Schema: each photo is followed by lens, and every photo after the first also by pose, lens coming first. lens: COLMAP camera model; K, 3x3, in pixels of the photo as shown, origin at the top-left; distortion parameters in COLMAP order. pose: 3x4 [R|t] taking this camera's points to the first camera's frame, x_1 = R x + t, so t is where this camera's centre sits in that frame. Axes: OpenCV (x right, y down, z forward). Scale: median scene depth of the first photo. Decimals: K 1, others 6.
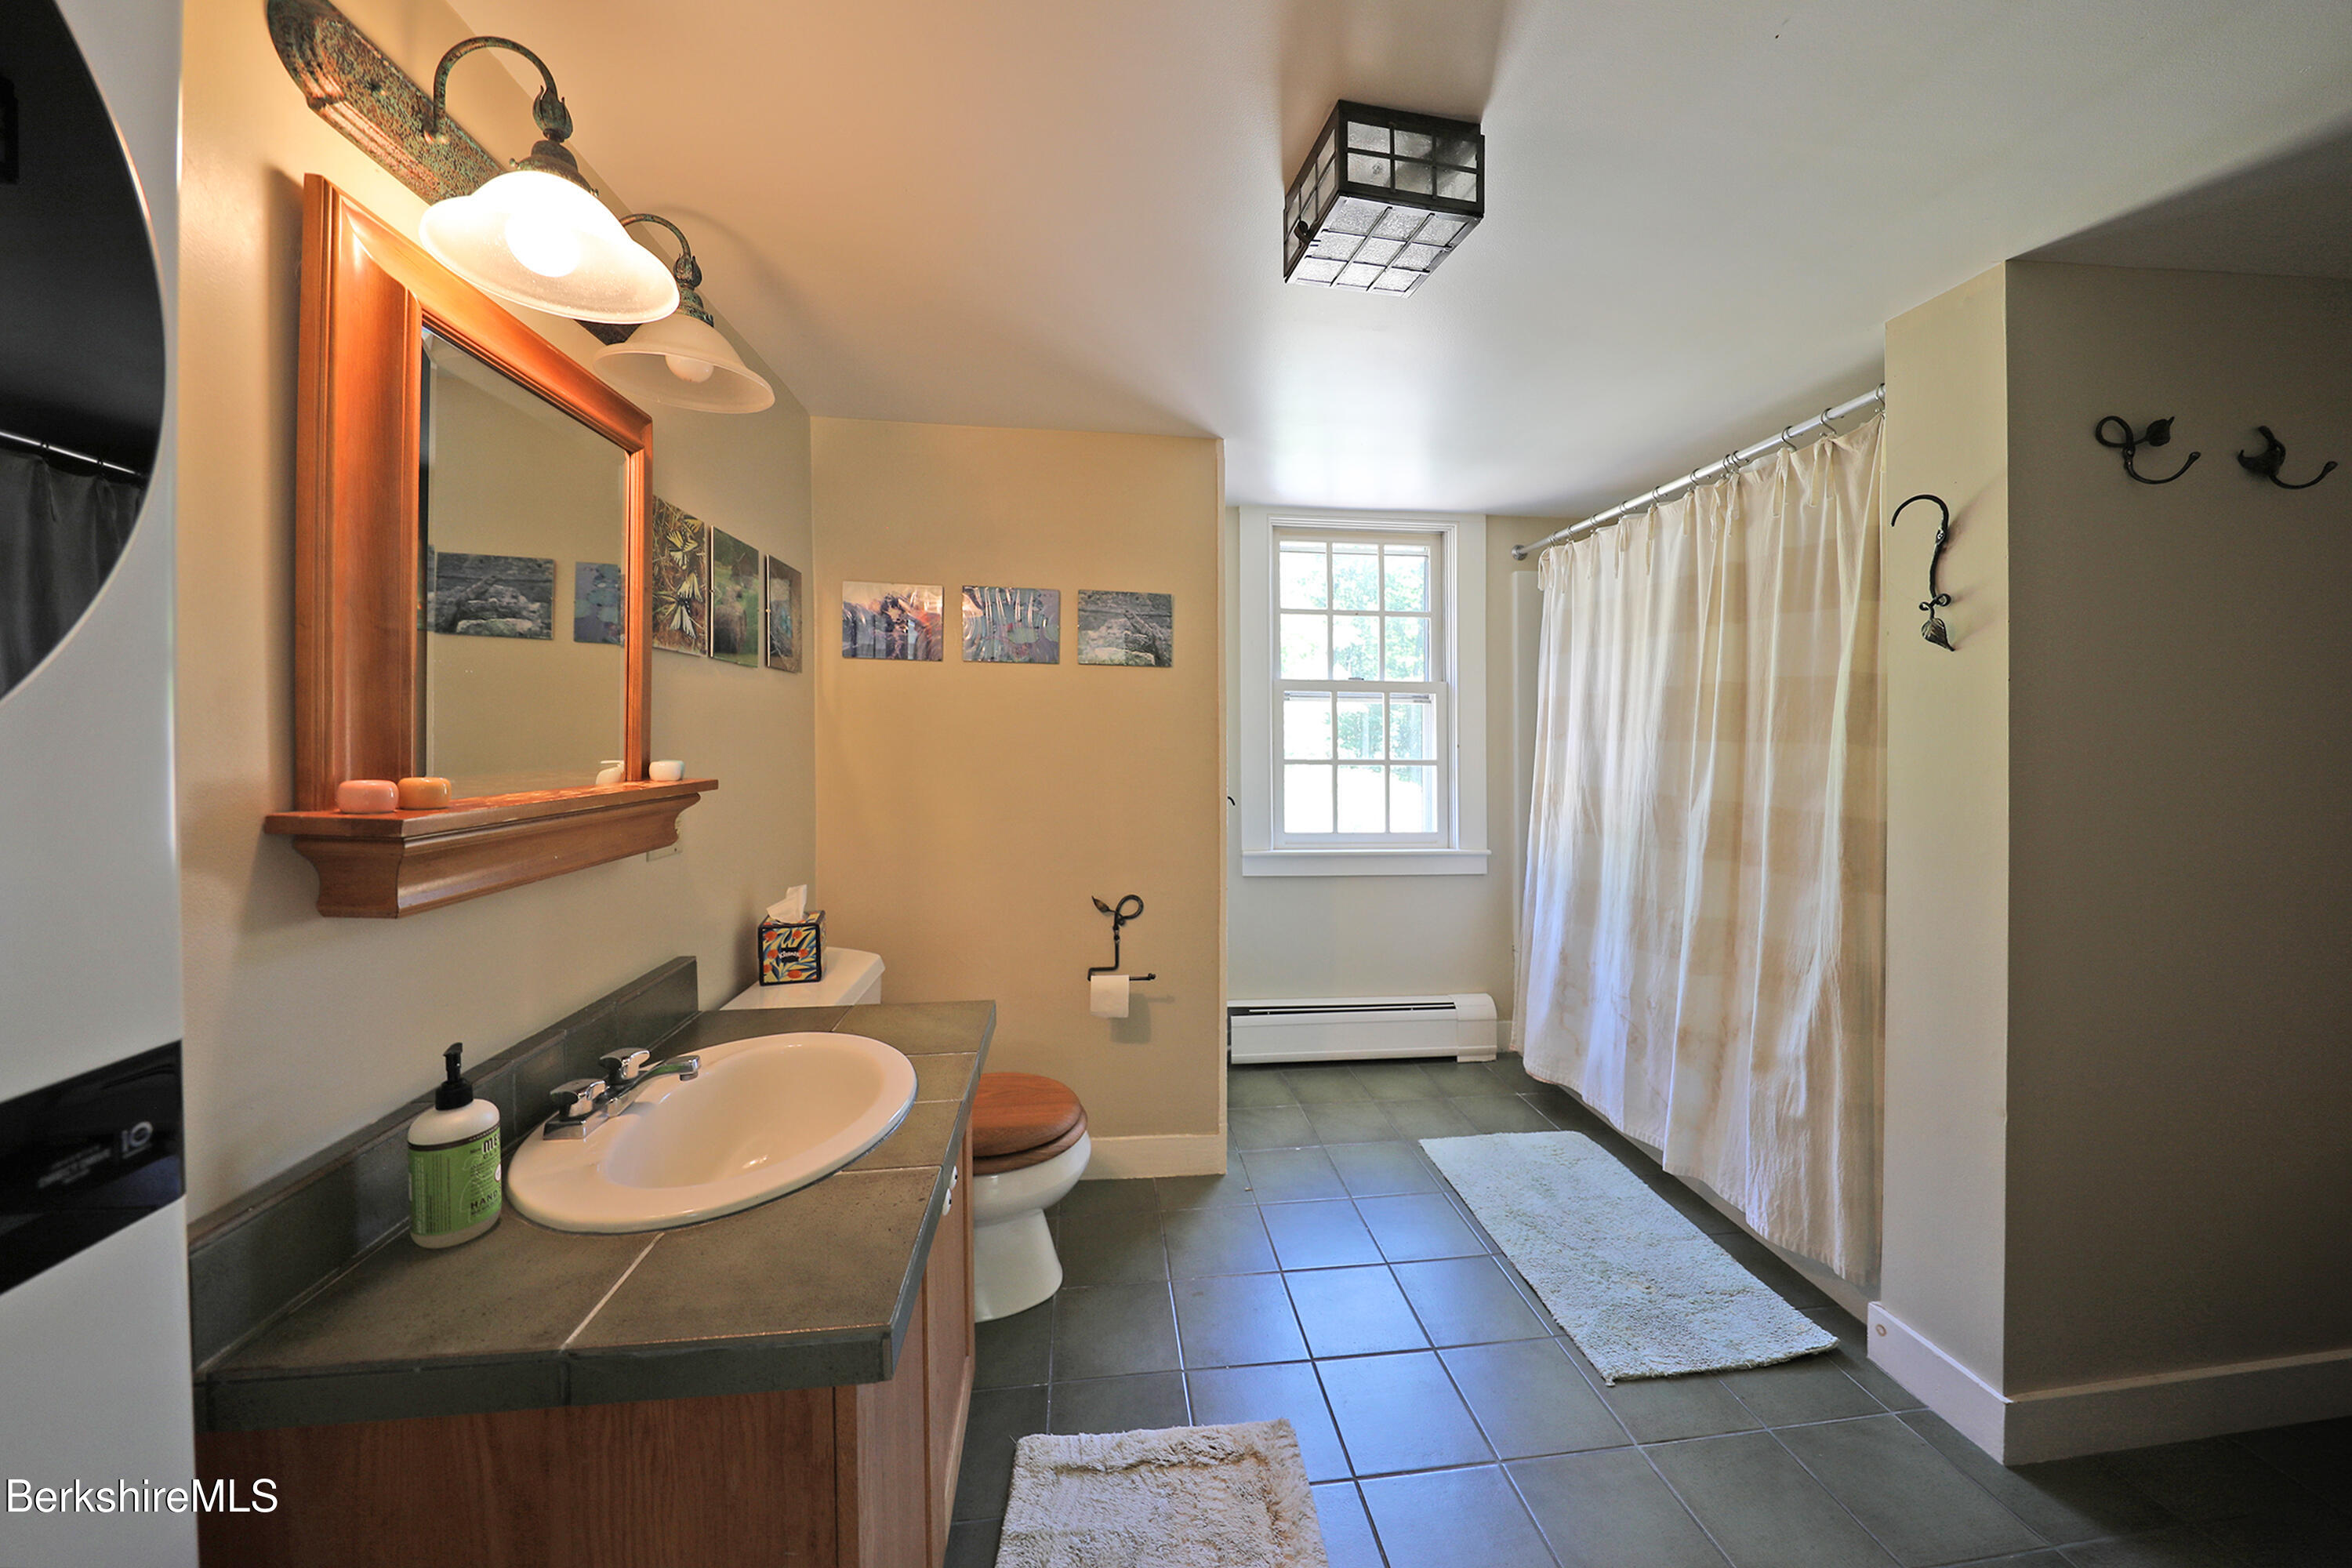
lens RADIAL K [[777.0, 0, 1189.3], [0, 777.0, 751.5], [0, 0, 1]] dist [0.000315, -0.003722]
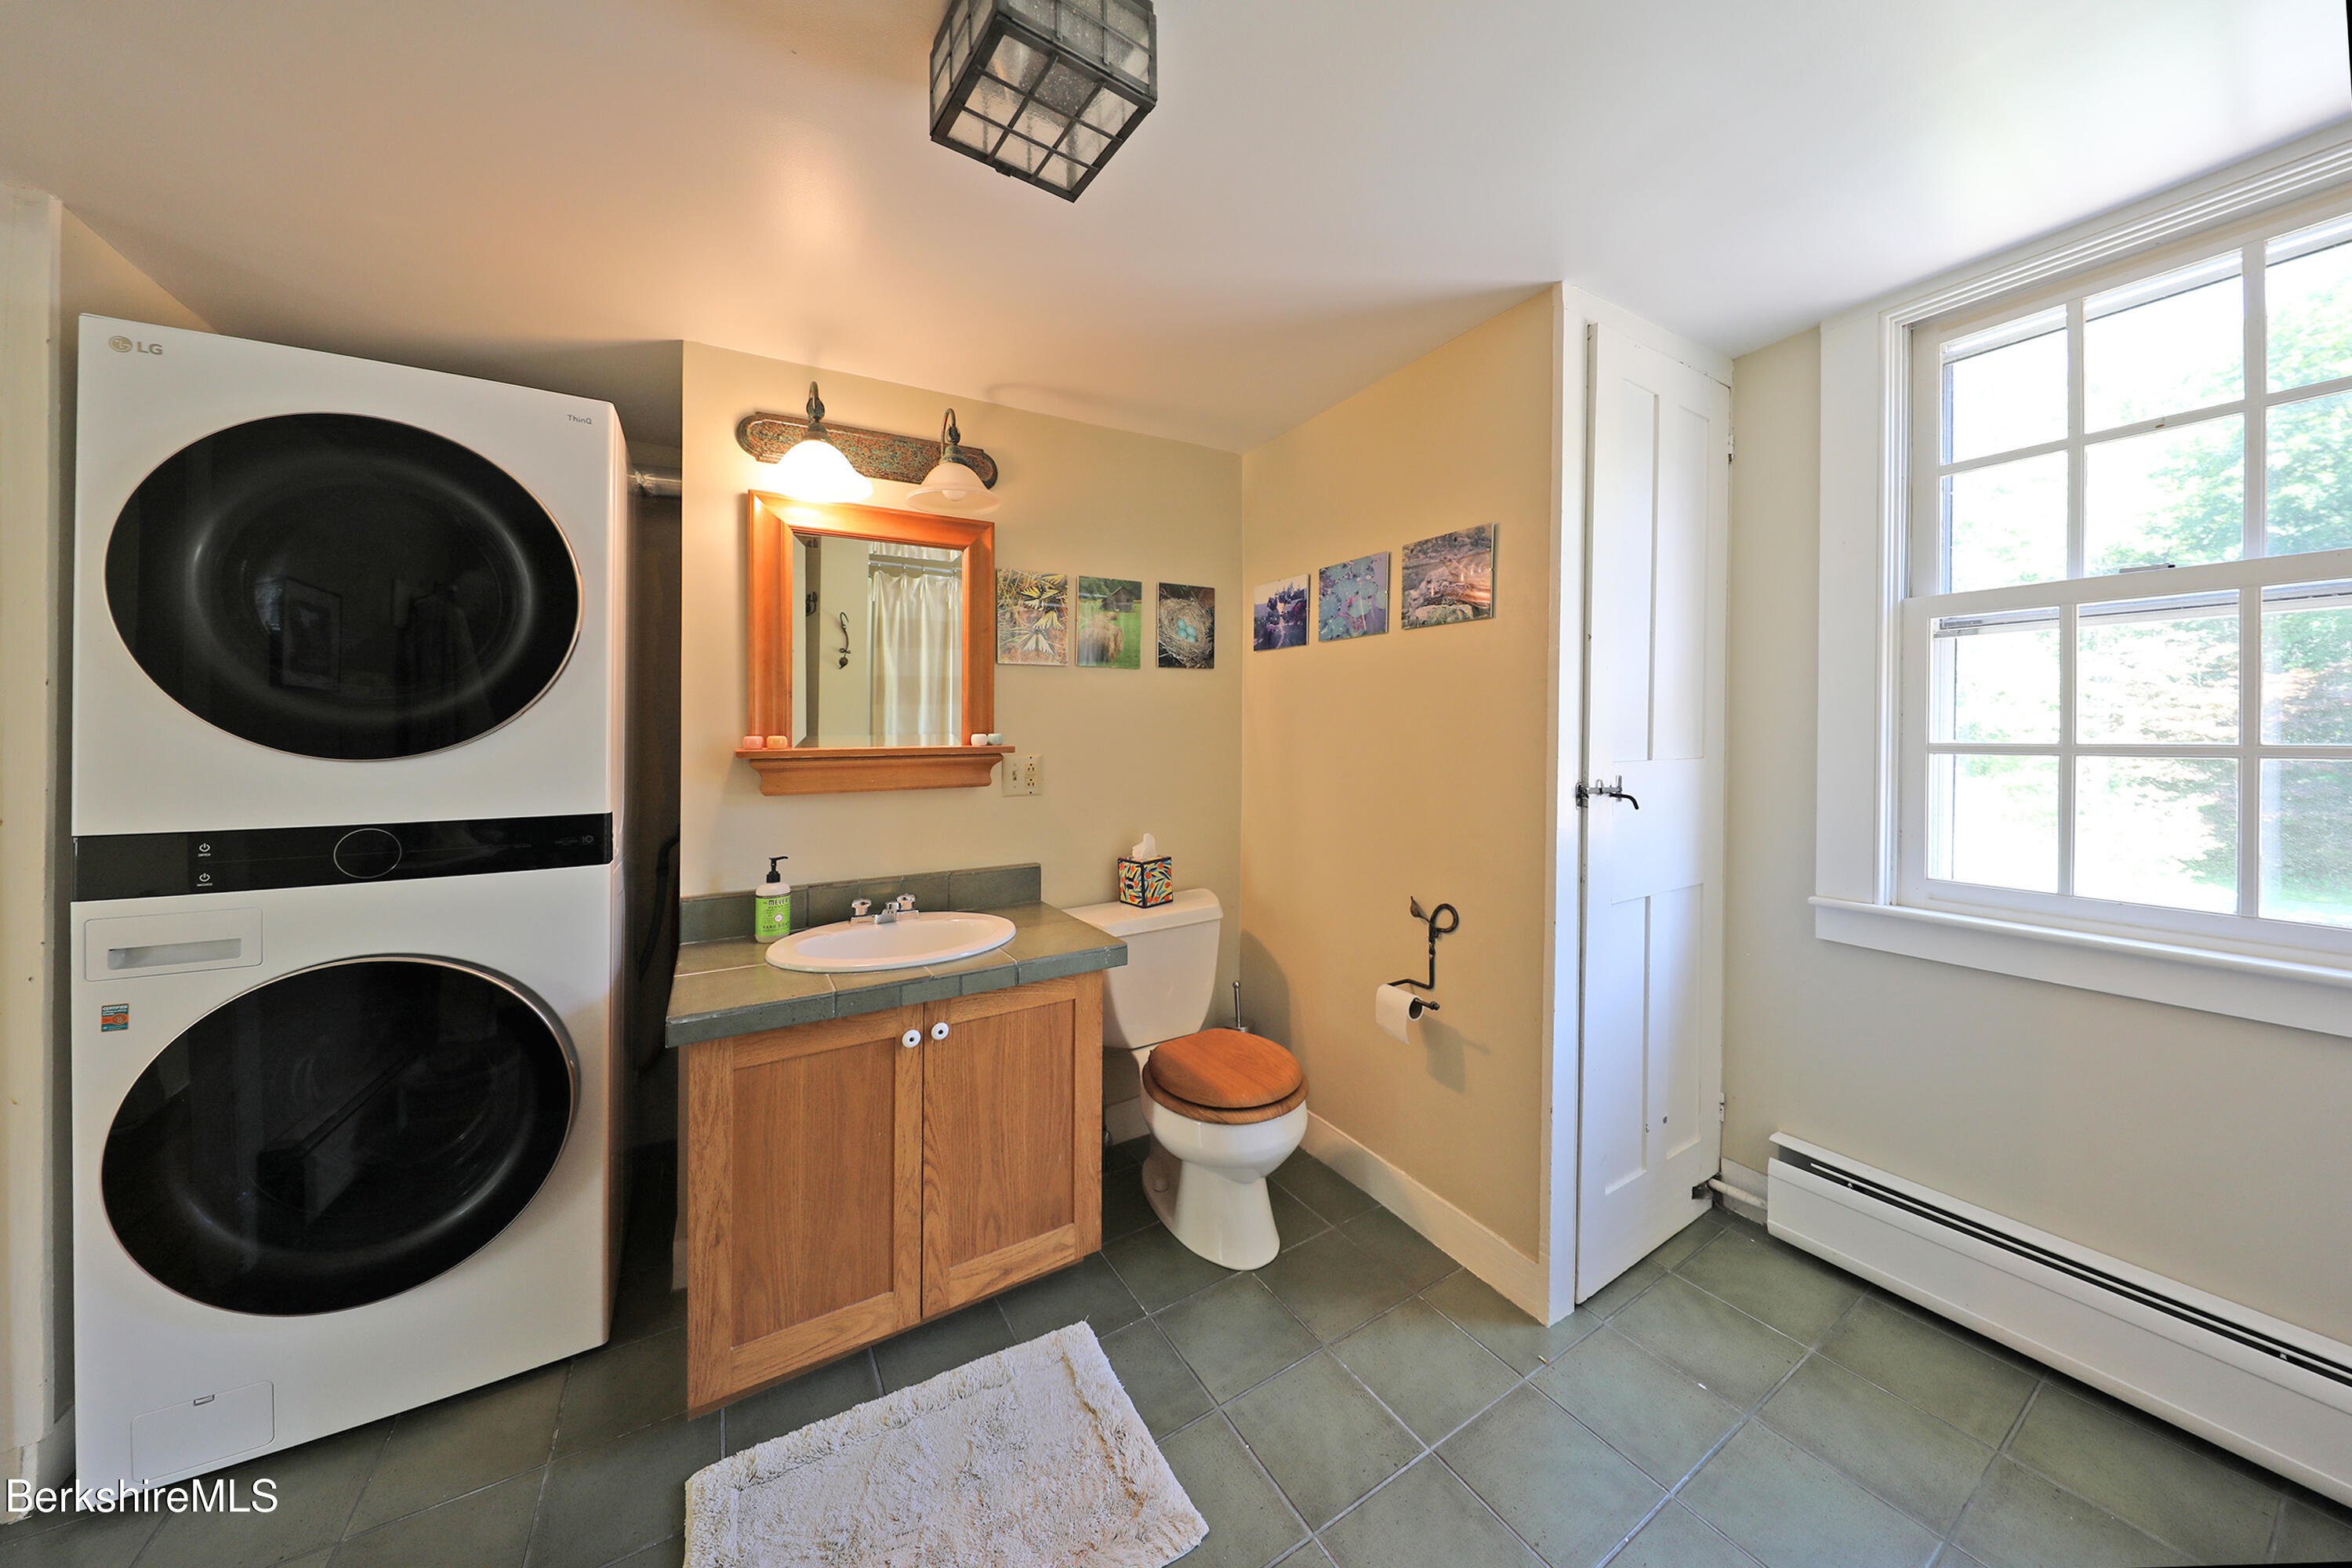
lens RADIAL K [[765.3, 0, 1161.7], [0, 765.3, 744.9], [0, 0, 1]] dist [-0.000148, -0.000053]
pose [[0.404321, 0.001683, -0.914615, 0.540995], [-0.006550, 0.999978, -0.001055, 0.020323], [0.914594, 0.006418, 0.404324, 0.399894]]
